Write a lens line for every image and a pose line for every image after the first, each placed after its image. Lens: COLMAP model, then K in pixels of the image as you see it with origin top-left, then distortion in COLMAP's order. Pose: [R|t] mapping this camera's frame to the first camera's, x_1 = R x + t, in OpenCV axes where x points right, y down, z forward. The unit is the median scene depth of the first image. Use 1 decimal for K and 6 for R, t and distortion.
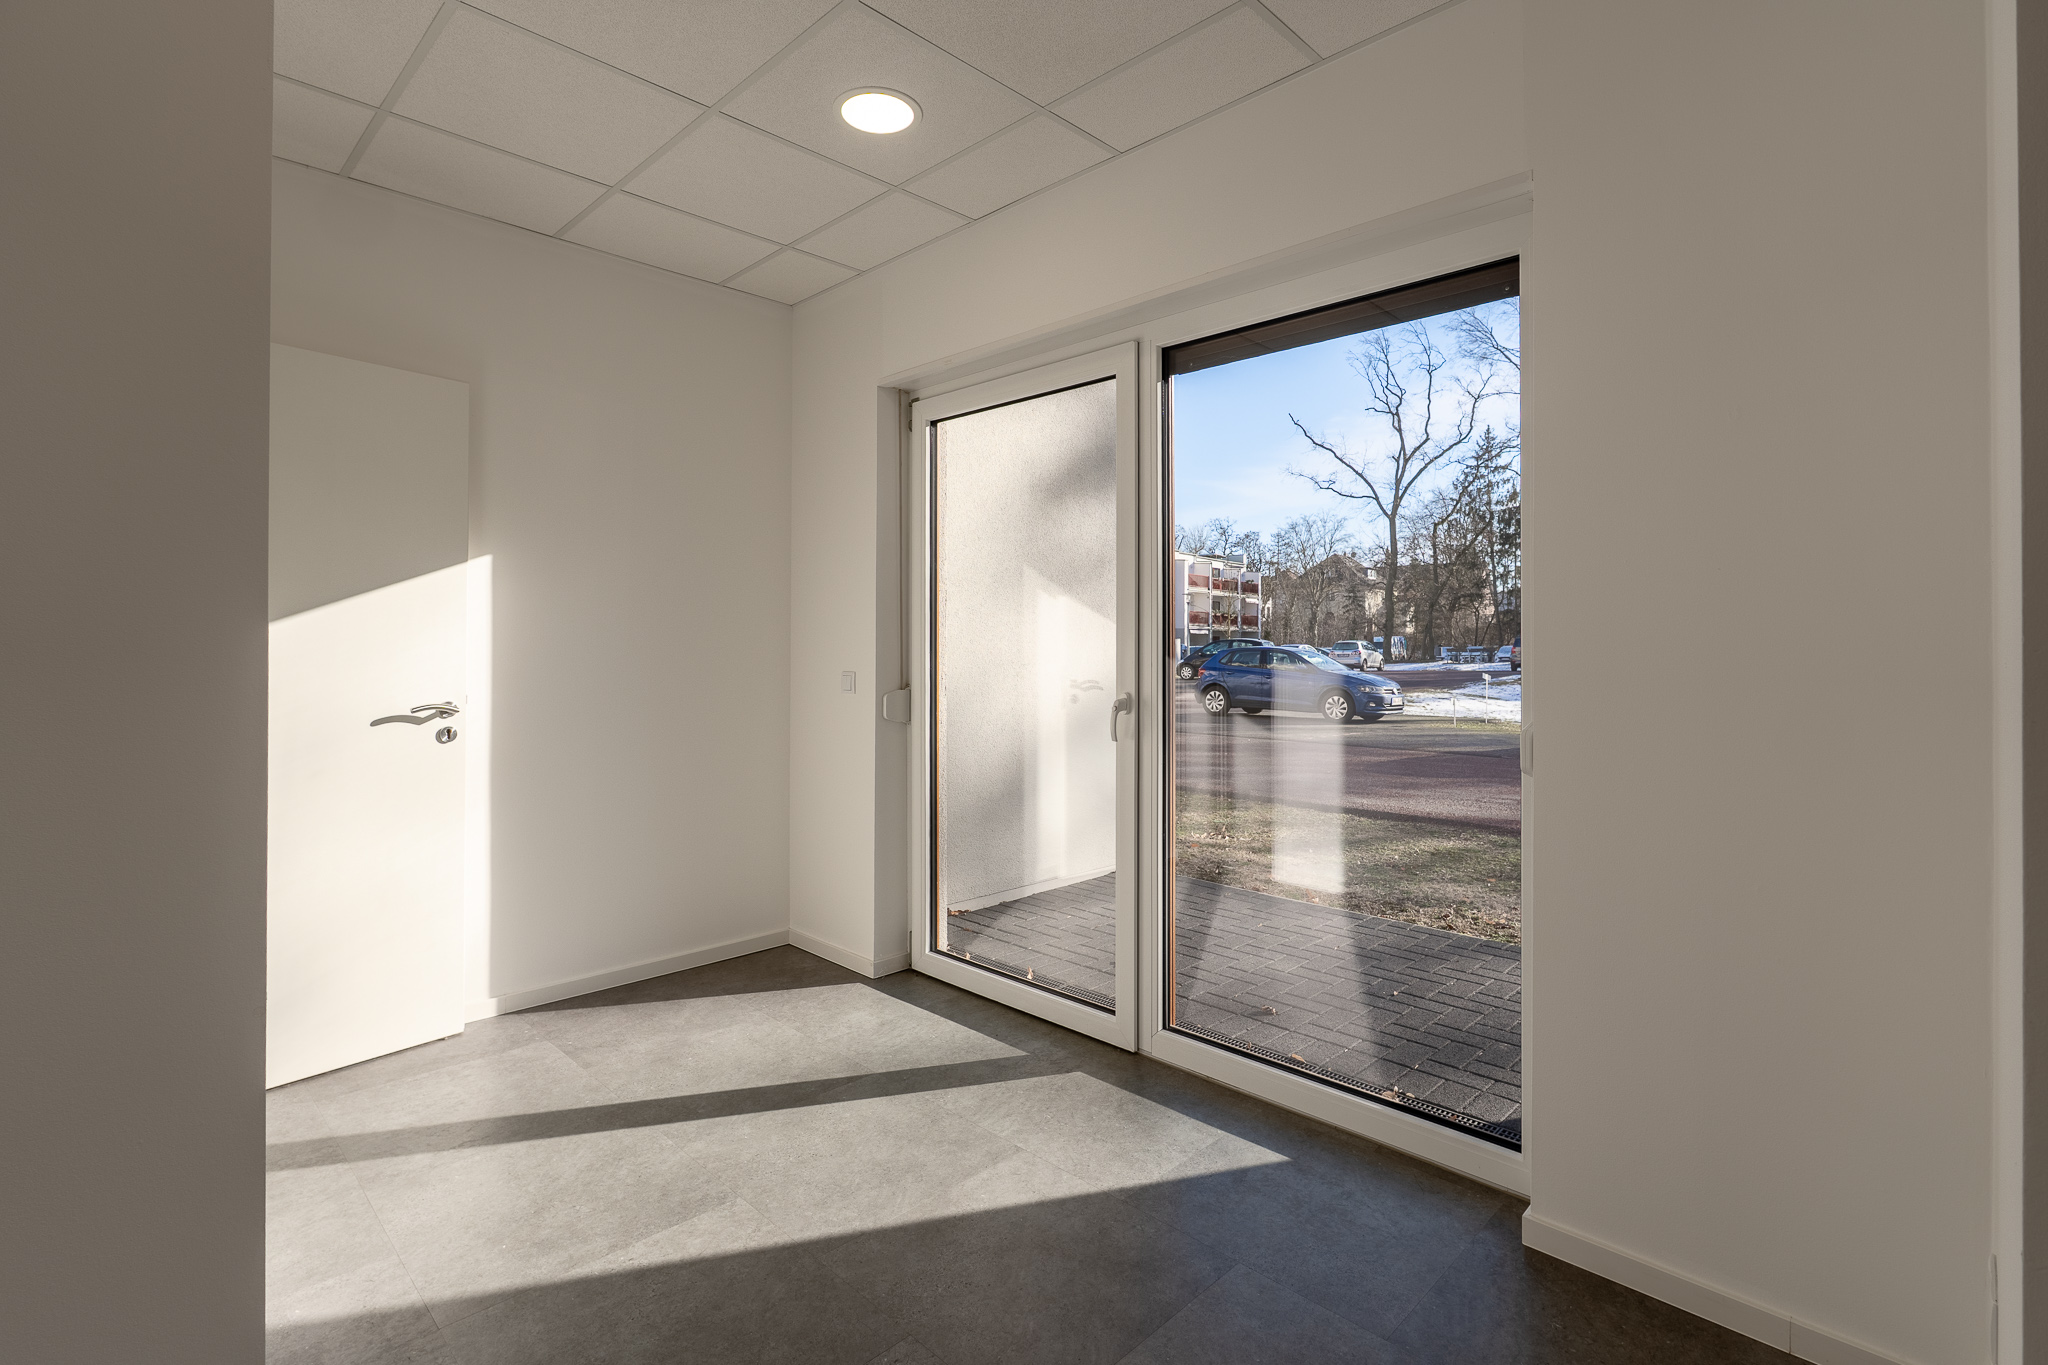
lens RADIAL K [[943.1, 0, 1018.3], [0, 943.1, 662.4], [0, 0, 1]] dist [0.003467, -0.001134]
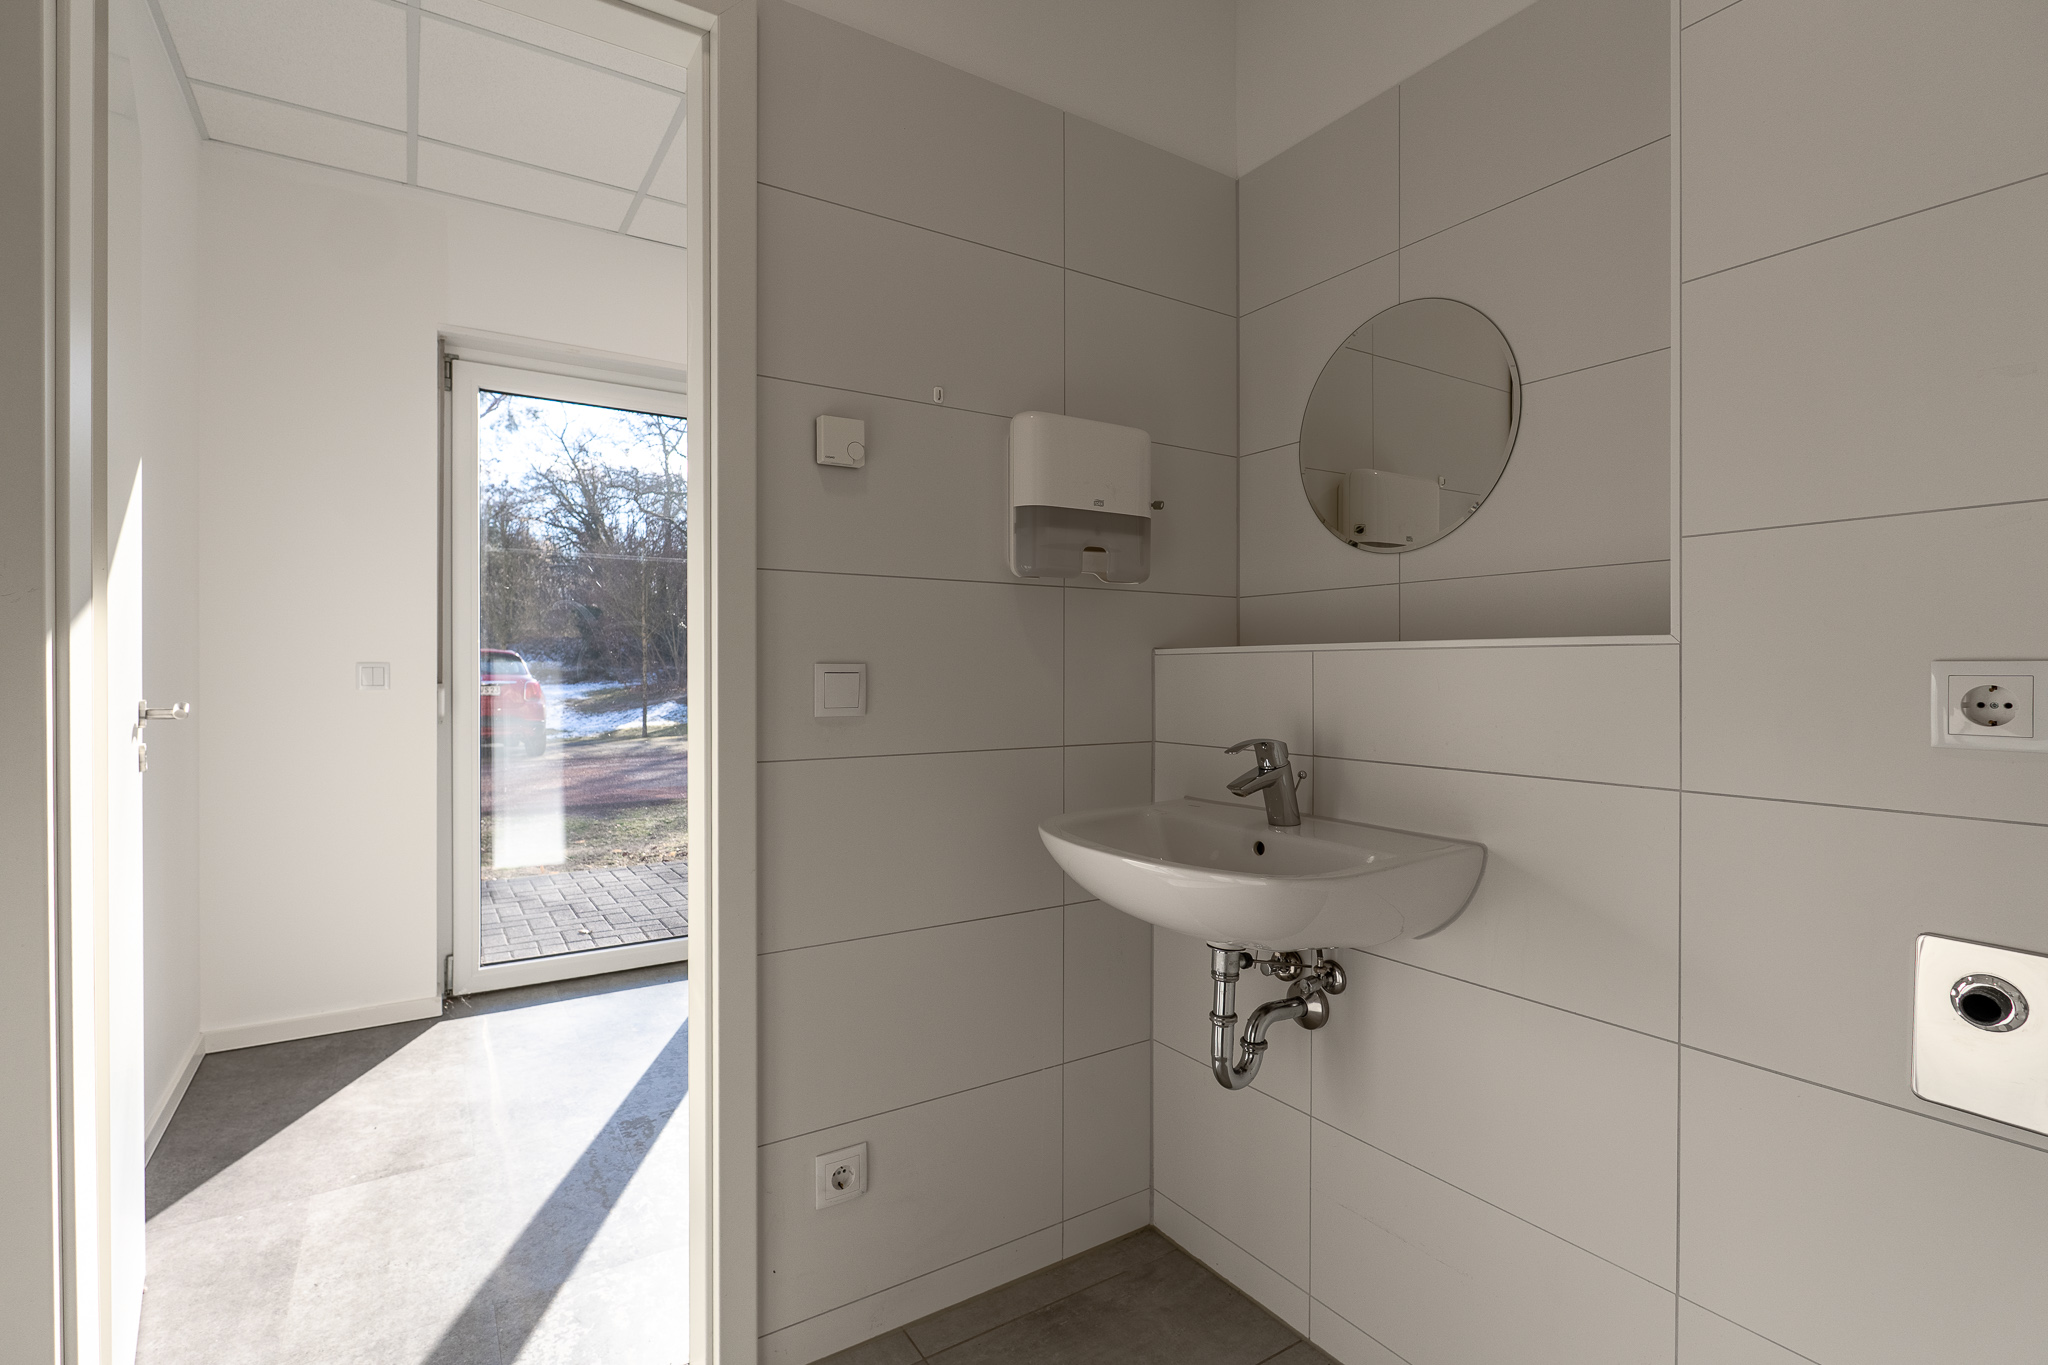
lens RADIAL K [[943.1, 0, 1024.5], [0, 943.1, 680.2], [0, 0, 1]] dist [0.003467, -0.001134]
pose [[0.205239, -0.013883, 0.978614, -1.120124], [0.000249, 0.999900, 0.014133, 0.017716], [-0.978712, -0.002657, 0.205222, 0.373468]]
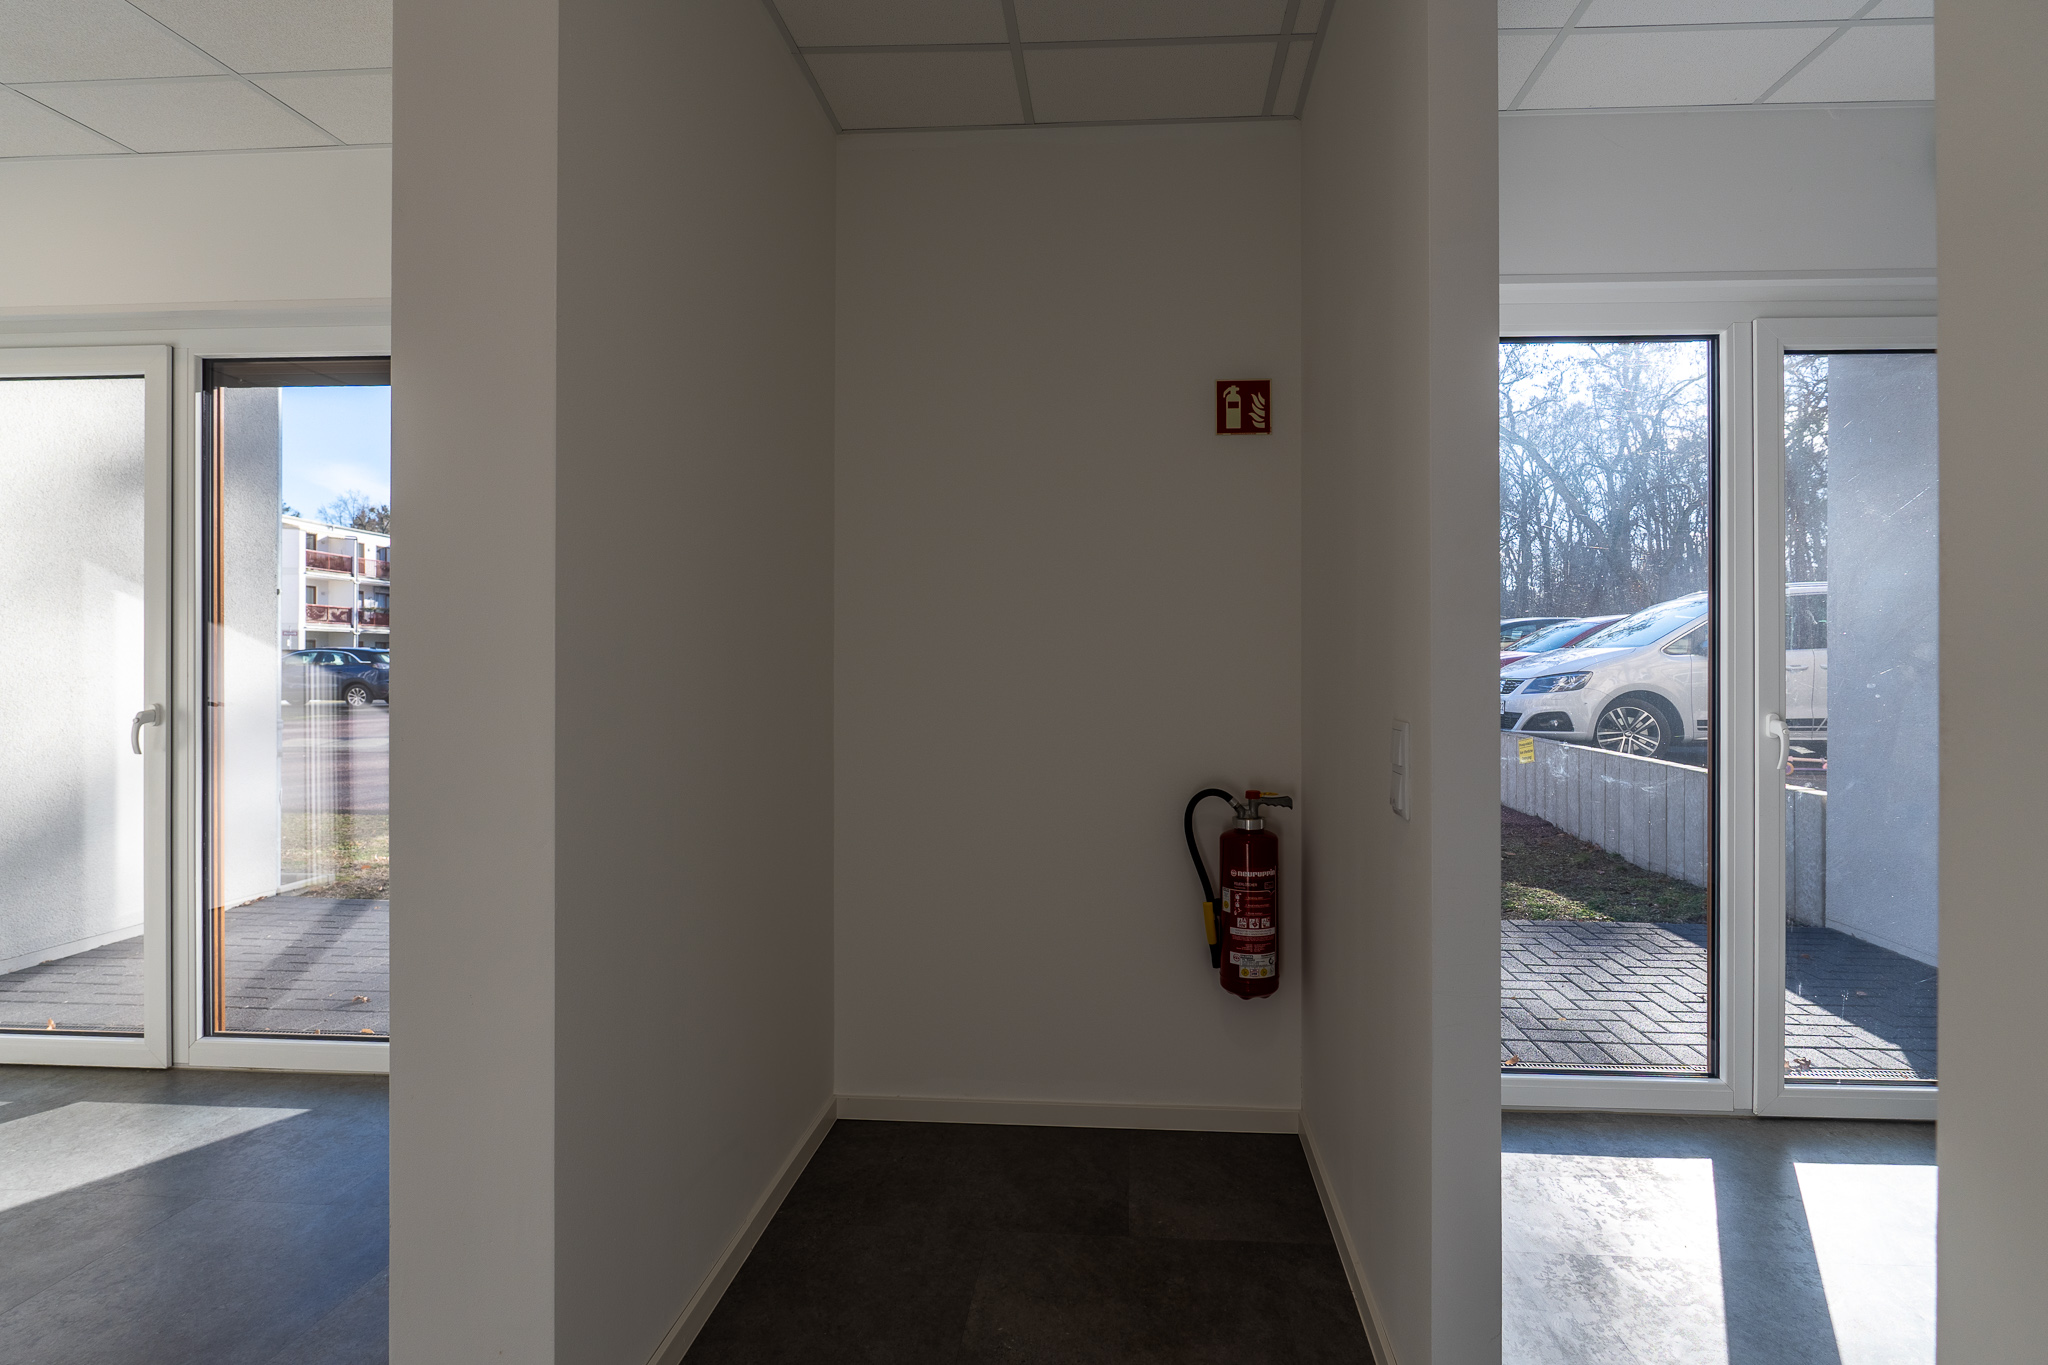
lens RADIAL K [[943.1, 0, 1028.0], [0, 943.1, 673.8], [0, 0, 1]] dist [0.003467, -0.001134]
pose [[0.759738, -0.007482, 0.650187, 0.163265], [0.008394, 0.999963, 0.001699, 0.006682], [-0.650176, 0.004167, 0.759773, -0.329641]]
